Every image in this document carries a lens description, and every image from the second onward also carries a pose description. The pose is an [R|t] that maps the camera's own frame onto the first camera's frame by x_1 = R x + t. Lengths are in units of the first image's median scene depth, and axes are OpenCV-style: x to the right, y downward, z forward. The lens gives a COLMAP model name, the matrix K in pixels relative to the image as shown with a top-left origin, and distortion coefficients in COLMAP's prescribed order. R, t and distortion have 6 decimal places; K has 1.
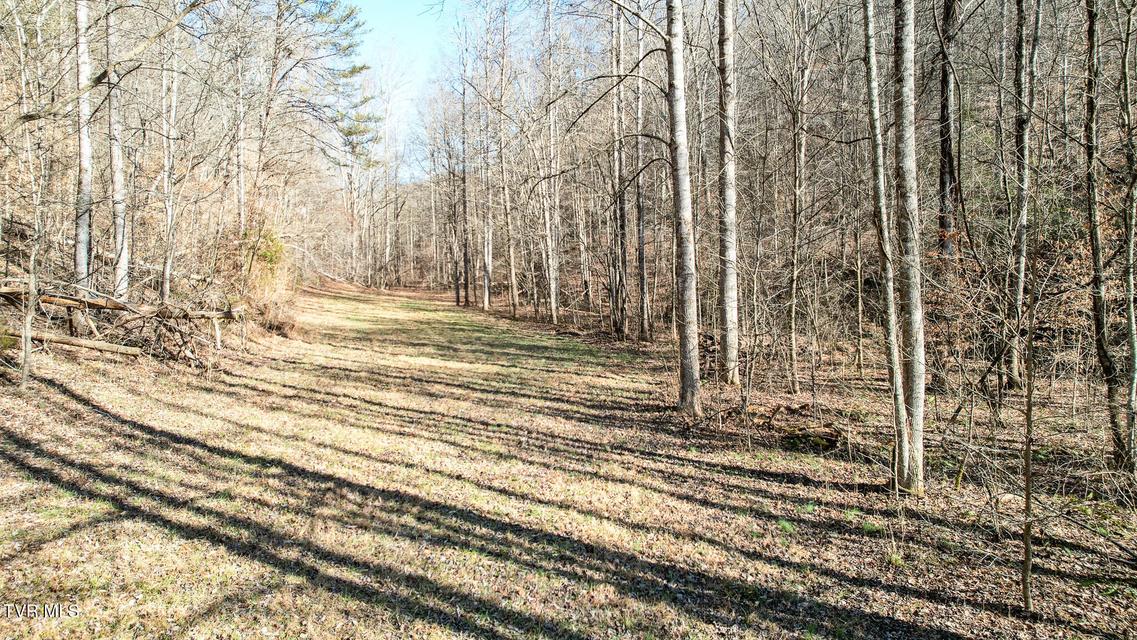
lens RADIAL K [[734.0, 0, 573.2], [0, 734.0, 319.9], [0, 0, 1]] dist [-0.058298, 0.070776]
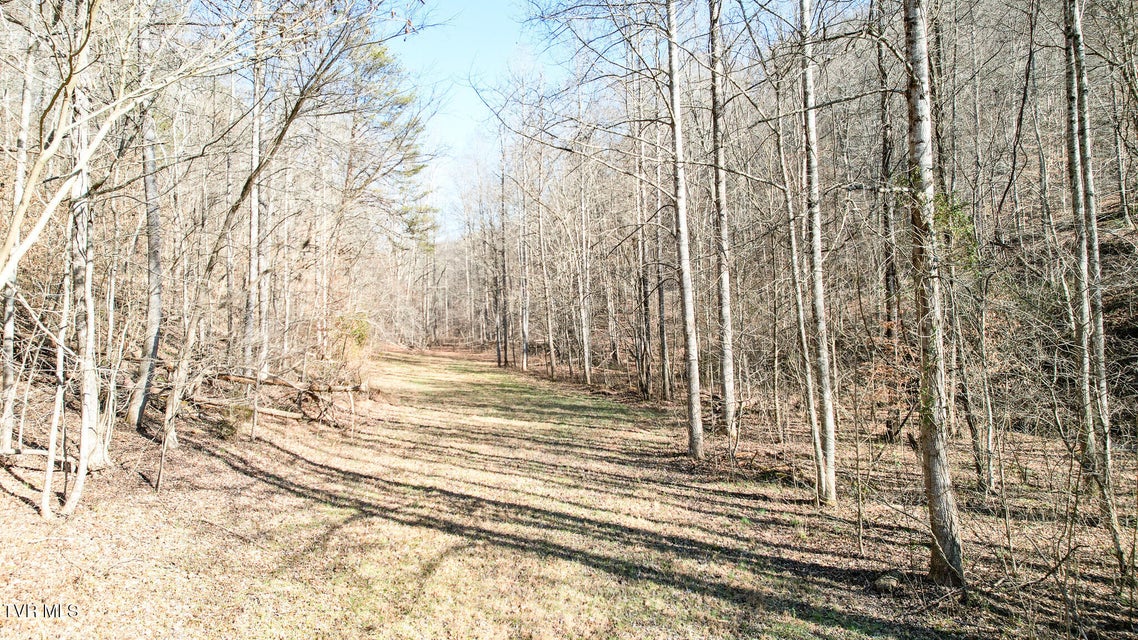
lens RADIAL K [[734.7, 0, 573.7], [0, 734.7, 319.9], [0, 0, 1]] dist [-0.058298, 0.070776]
pose [[0.999383, -0.013675, -0.032363, -0.026910], [0.011393, 0.997504, -0.069680, -0.041048], [0.033236, 0.069268, 0.997044, -0.423476]]
